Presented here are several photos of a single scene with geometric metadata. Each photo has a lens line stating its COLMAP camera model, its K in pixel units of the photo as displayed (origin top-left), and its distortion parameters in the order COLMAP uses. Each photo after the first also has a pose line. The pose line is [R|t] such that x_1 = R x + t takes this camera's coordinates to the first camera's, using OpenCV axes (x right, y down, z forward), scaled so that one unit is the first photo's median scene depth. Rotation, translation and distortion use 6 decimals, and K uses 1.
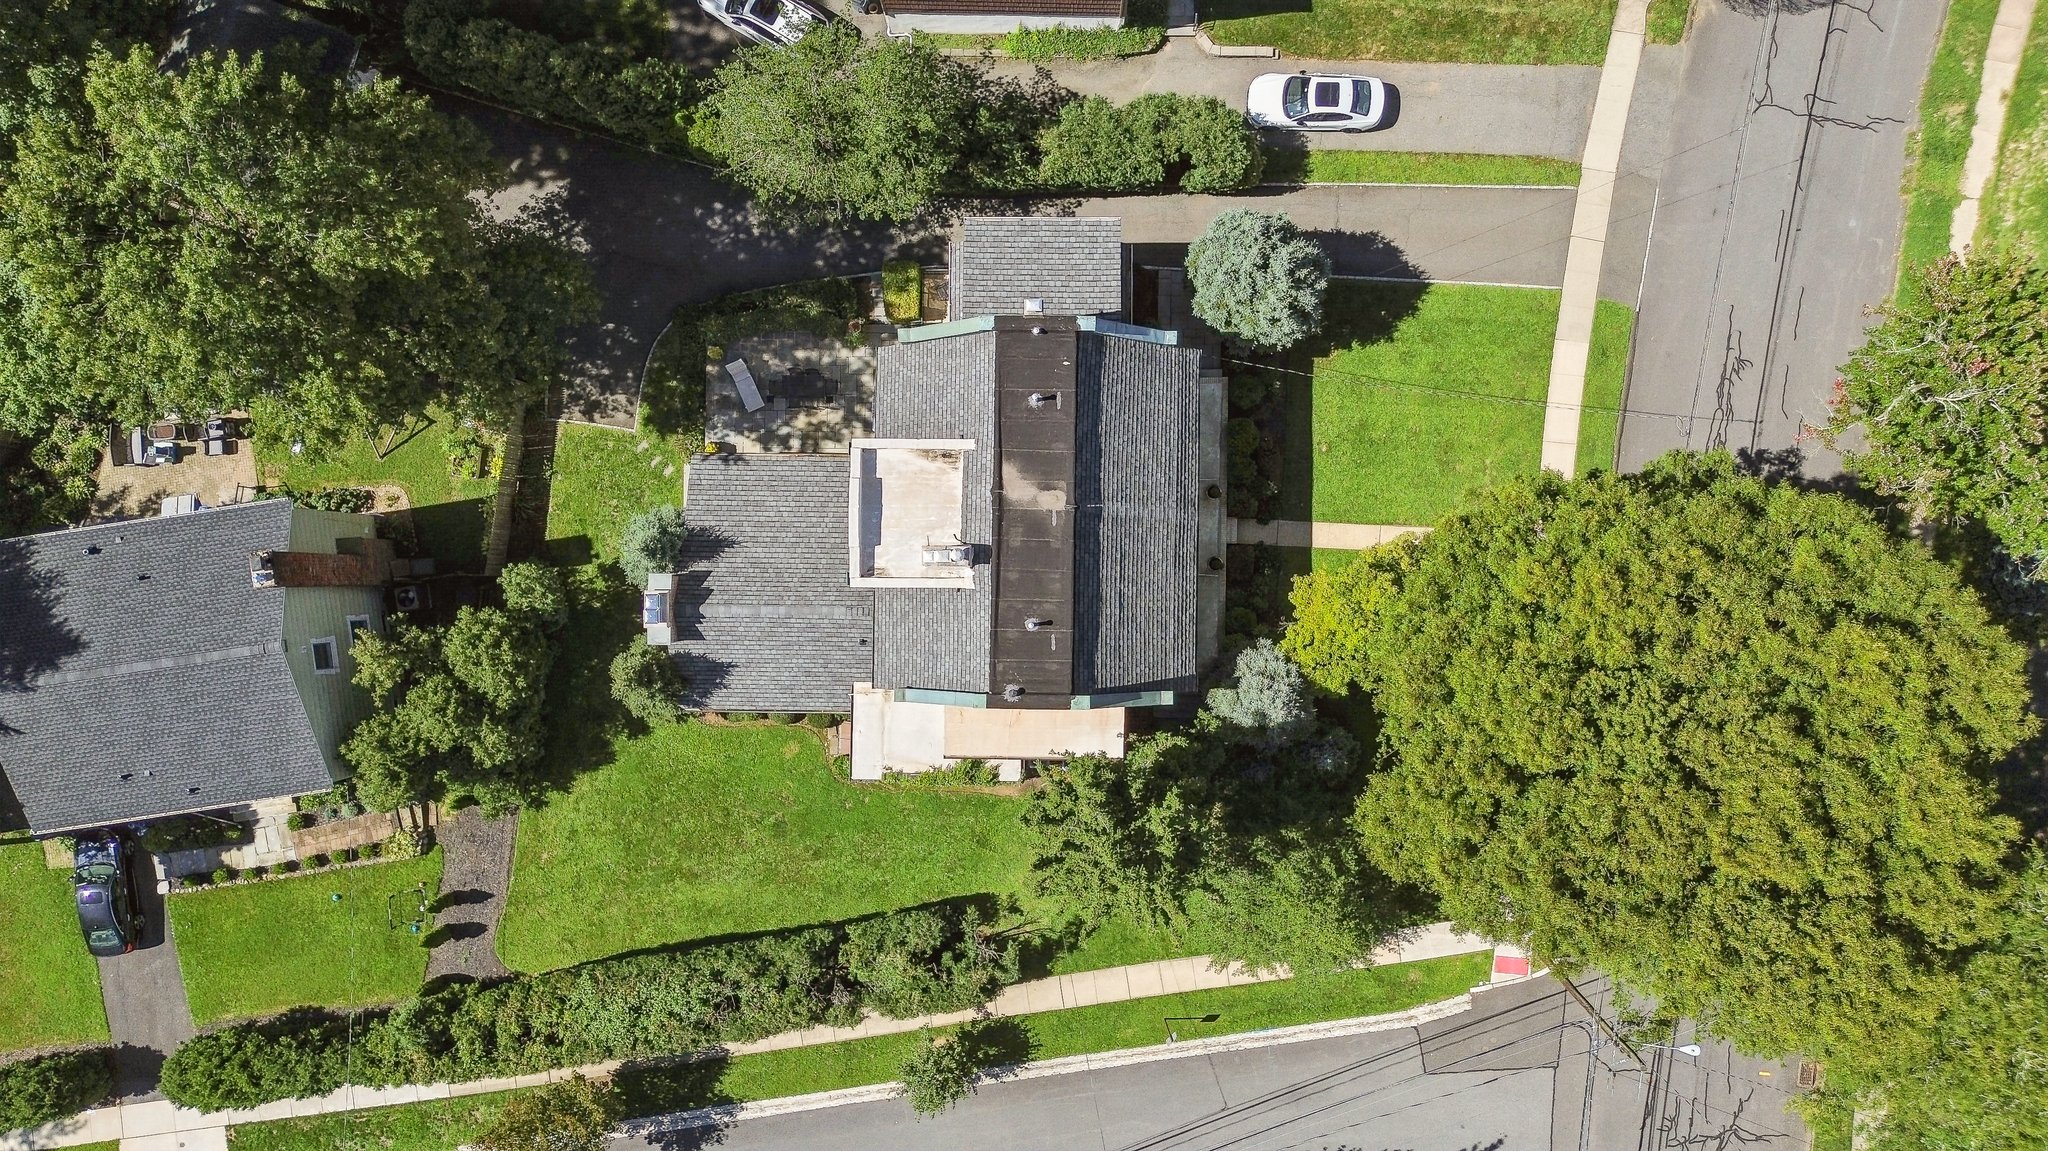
lens RADIAL K [[1451.2, 0, 1027.1], [0, 1451.2, 567.8], [0, 0, 1]] dist [0.054740, -0.057586]
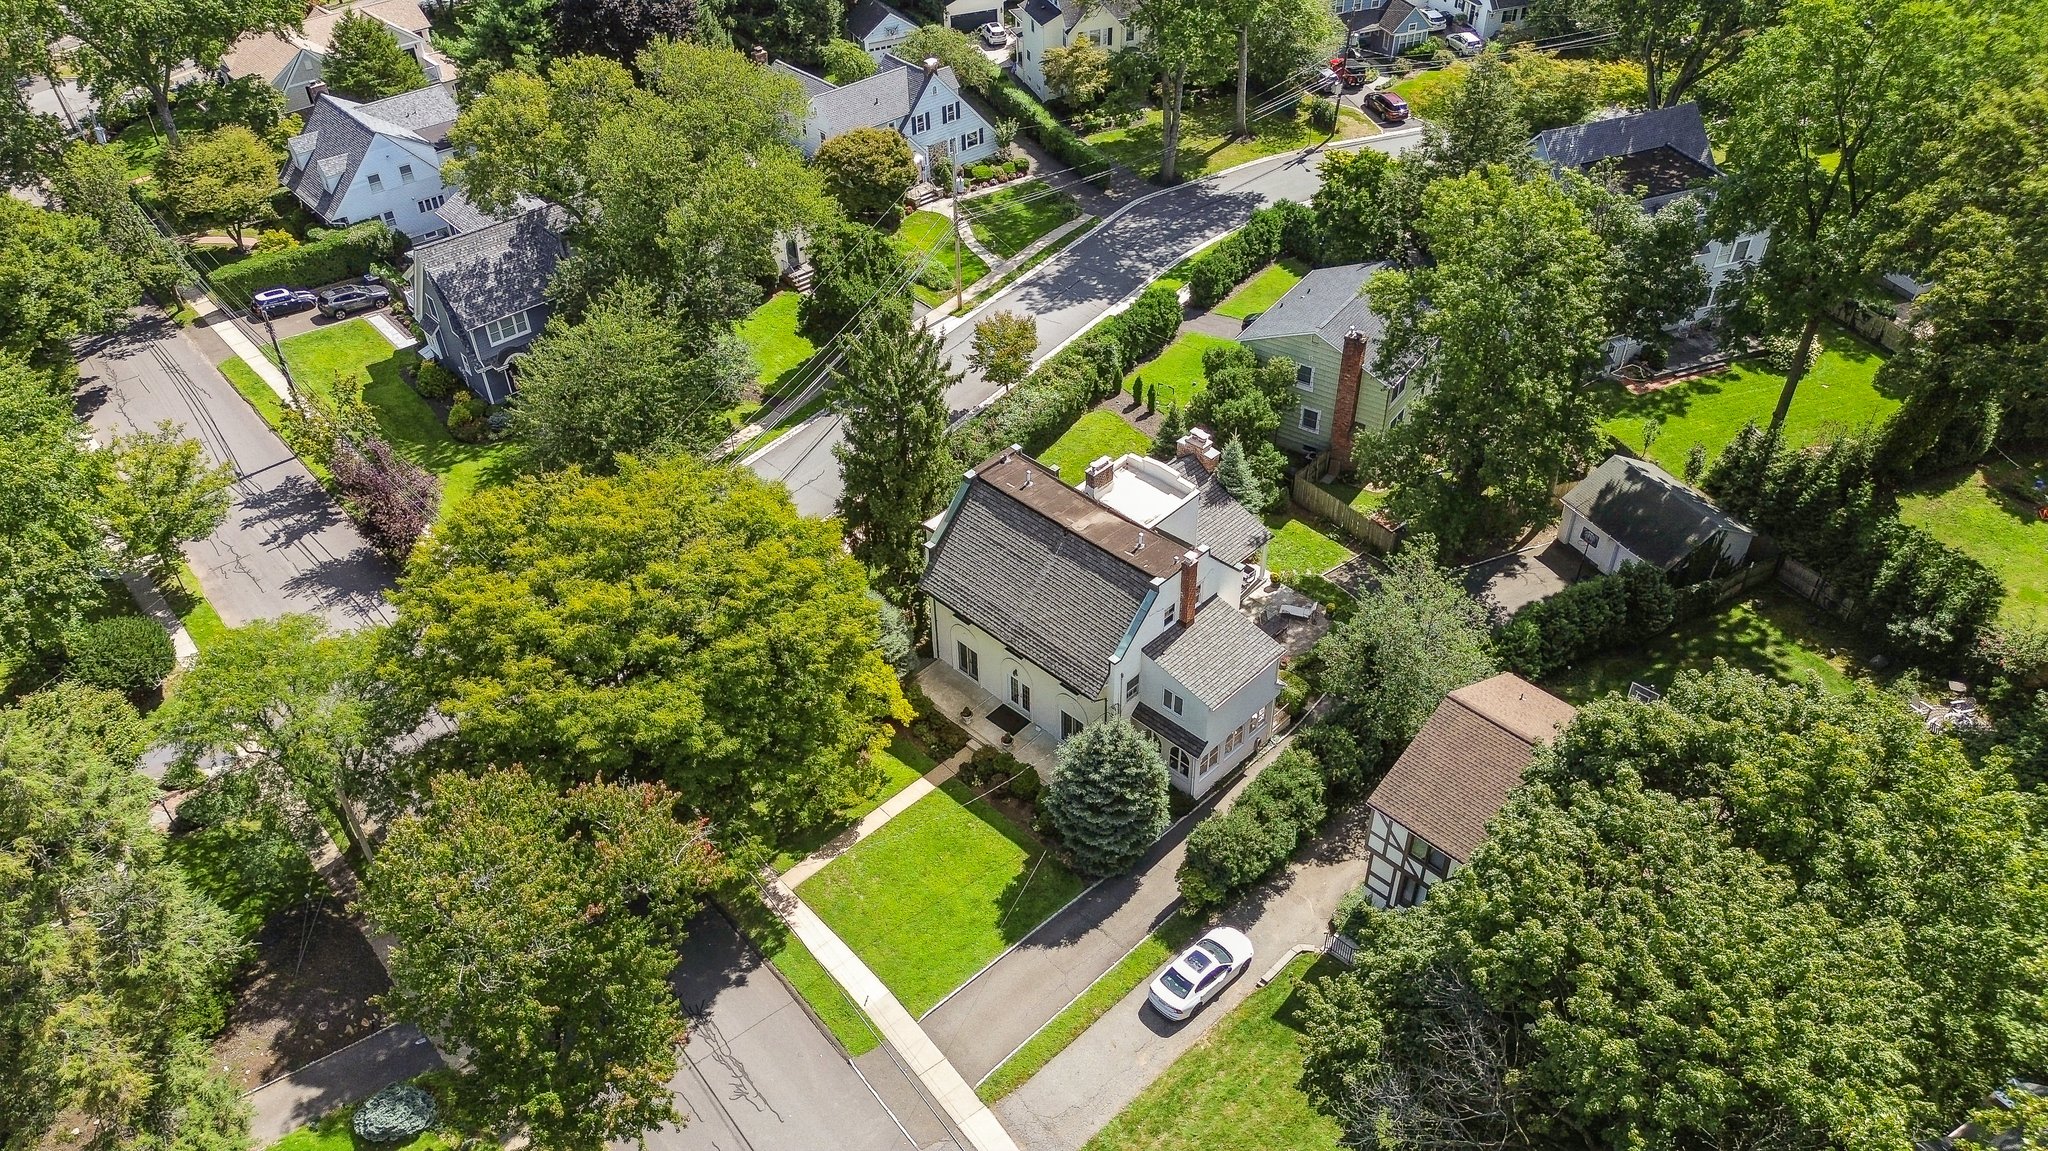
lens RADIAL K [[1451.2, 0, 1027.1], [0, 1451.2, 567.8], [0, 0, 1]] dist [0.054740, -0.057586]
pose [[-0.689215, 0.483569, -0.539577, 0.706850], [-0.723554, -0.420182, 0.547646, -0.674829], [0.038104, 0.767859, 0.639485, 0.072338]]
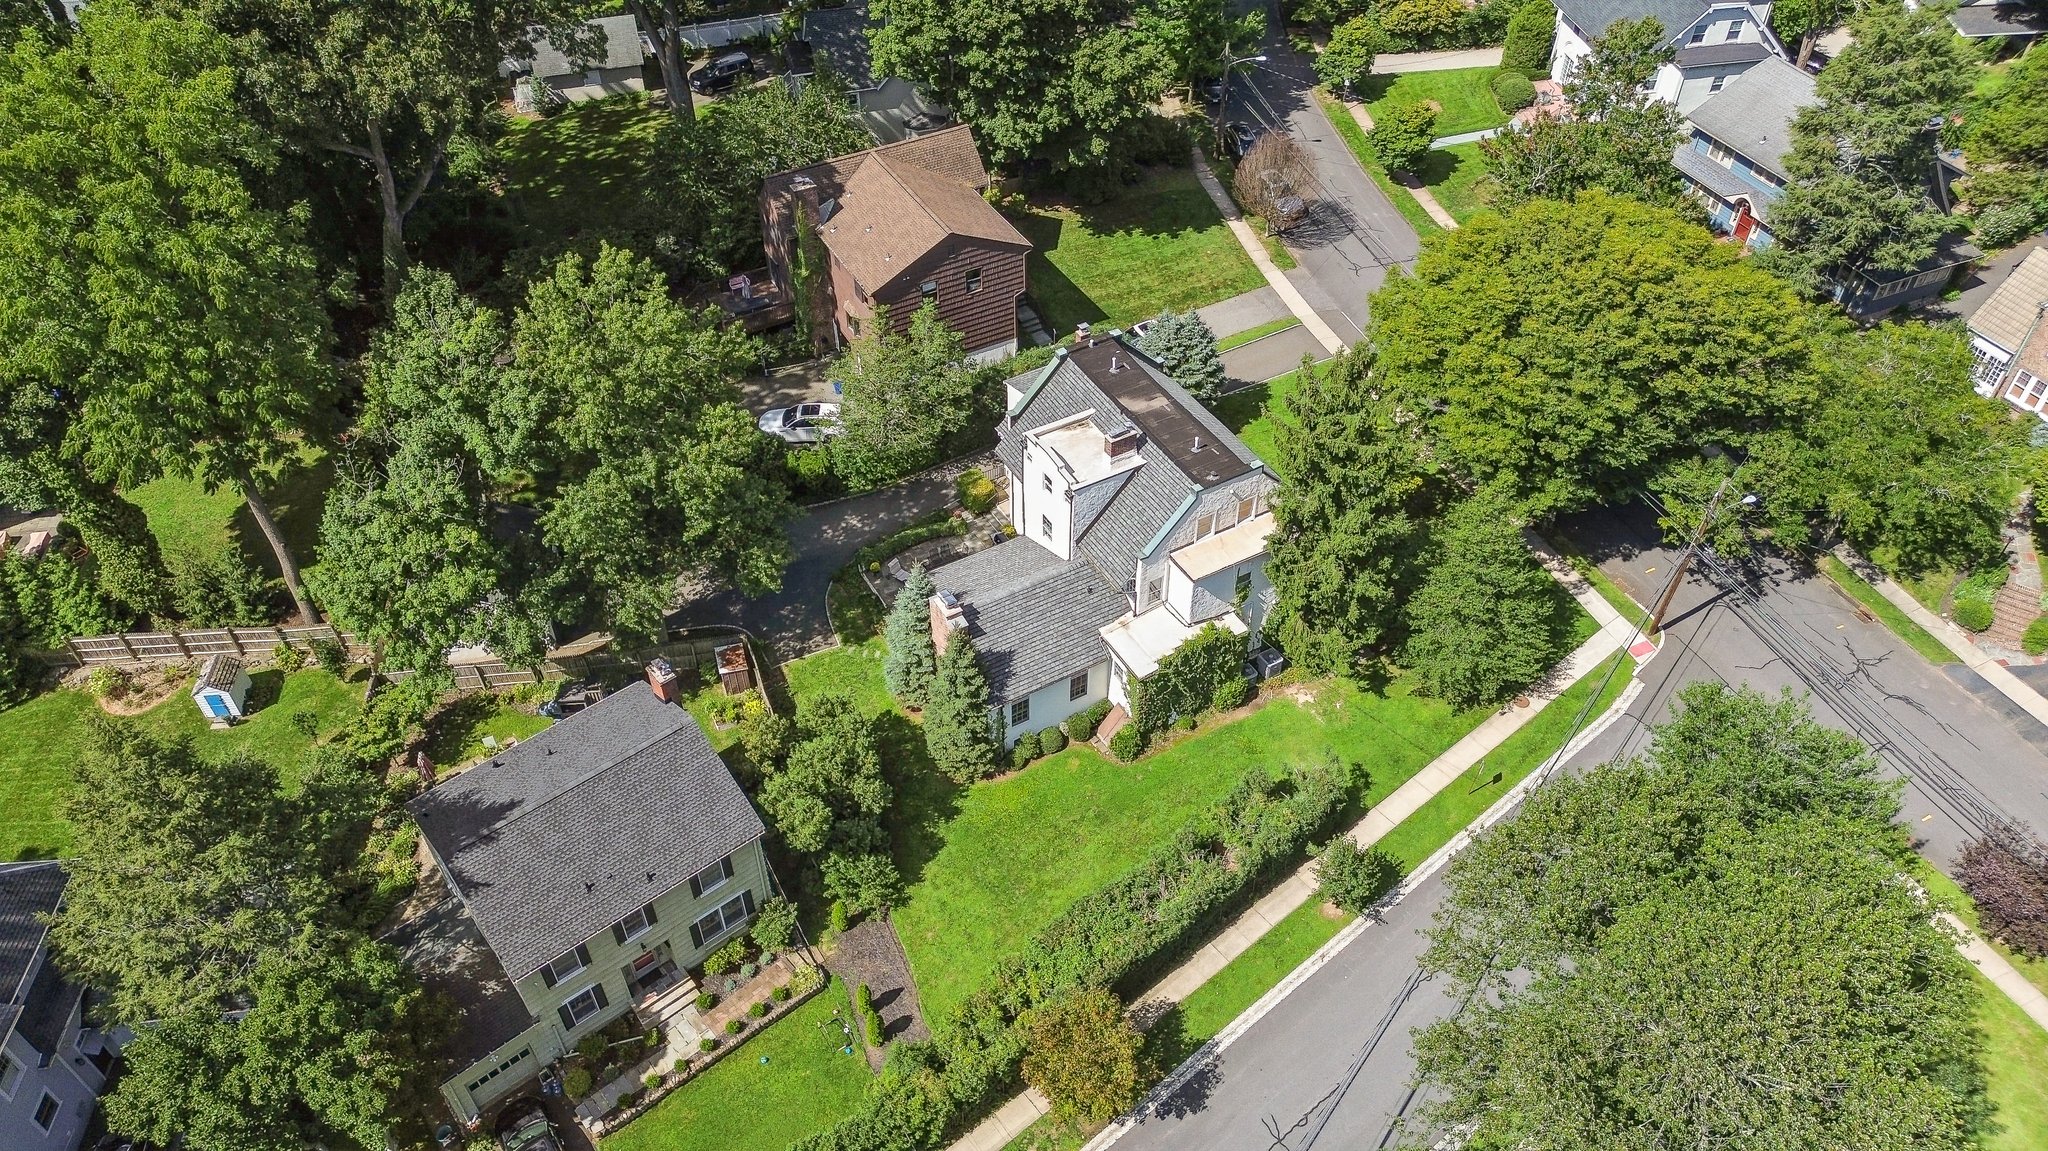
lens RADIAL K [[1451.2, 0, 1027.1], [0, 1451.2, 567.8], [0, 0, 1]] dist [0.054740, -0.057586]
pose [[0.862867, -0.340649, 0.373388, -0.587977], [0.505285, 0.599073, -0.621127, 0.751443], [-0.012101, 0.724617, 0.689045, 0.068197]]
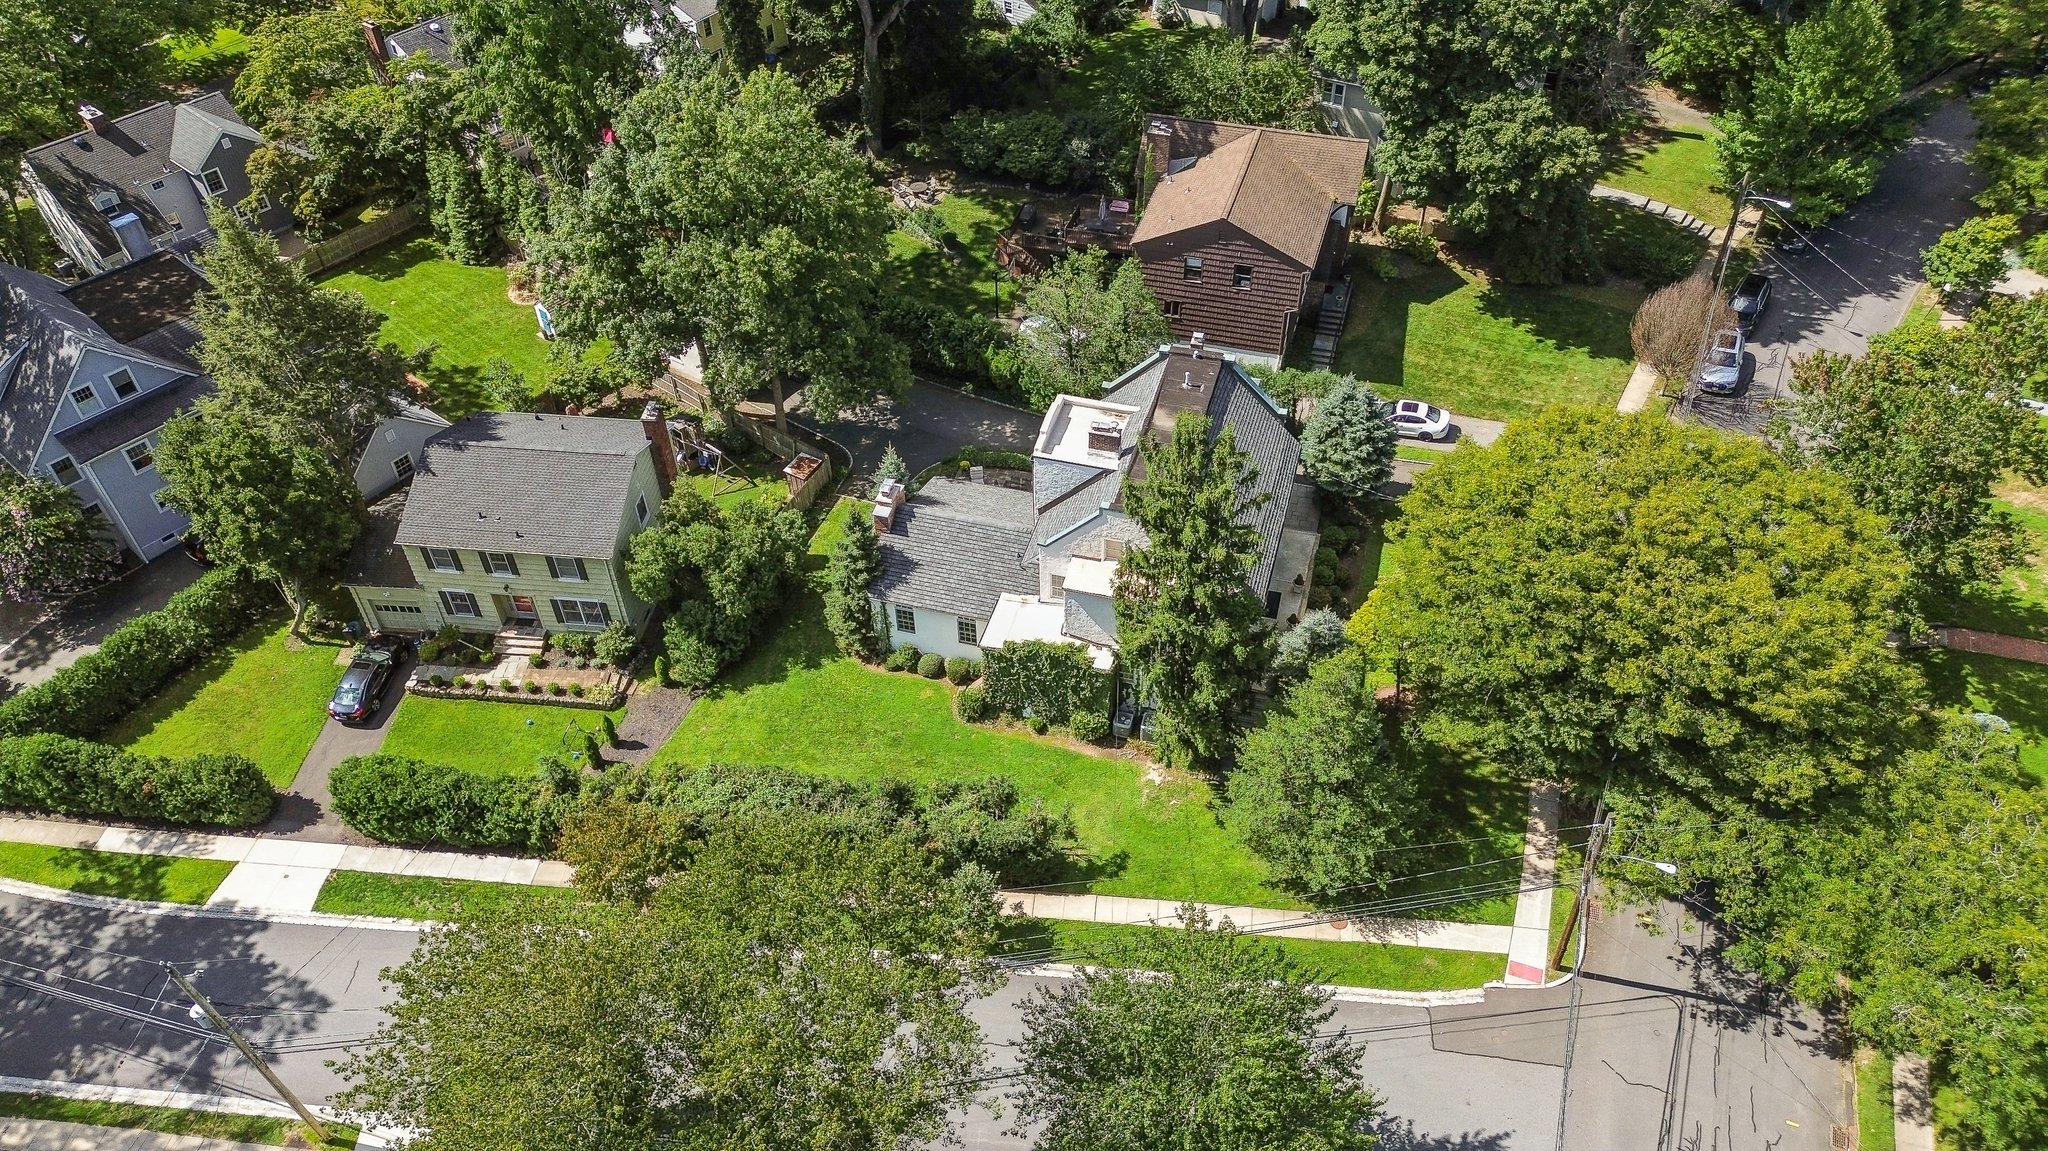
lens RADIAL K [[1451.2, 0, 1027.1], [0, 1451.2, 567.8], [0, 0, 1]] dist [0.054740, -0.057586]
pose [[0.964737, 0.181898, -0.190253, 0.134920], [-0.263200, 0.674839, -0.689433, 0.882897], [0.002984, 0.715196, 0.698917, 0.068339]]
